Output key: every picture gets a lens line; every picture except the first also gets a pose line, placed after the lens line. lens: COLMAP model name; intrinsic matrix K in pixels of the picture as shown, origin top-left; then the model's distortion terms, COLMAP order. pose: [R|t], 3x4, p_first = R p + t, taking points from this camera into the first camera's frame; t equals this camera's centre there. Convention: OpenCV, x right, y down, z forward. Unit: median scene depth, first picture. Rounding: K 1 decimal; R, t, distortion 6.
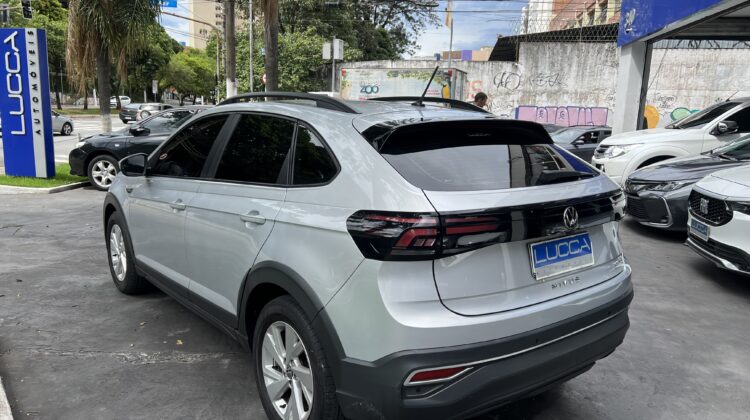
lens RADIAL K [[574.9, 0, 375.0], [0, 574.9, 210.0], [0, 0, 1]] dist [0.019778, -0.002441]
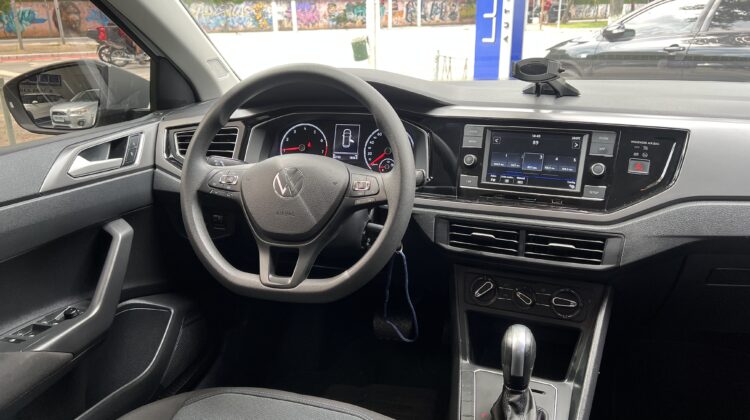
lens RADIAL K [[574.9, 0, 375.0], [0, 574.9, 210.0], [0, 0, 1]] dist [0.019778, -0.002441]
pose [[0.604533, 0.210647, -0.768224, -0.026365], [-0.100364, 0.976859, 0.188877, -0.035825], [0.790232, -0.037080, 0.611685, 0.362254]]
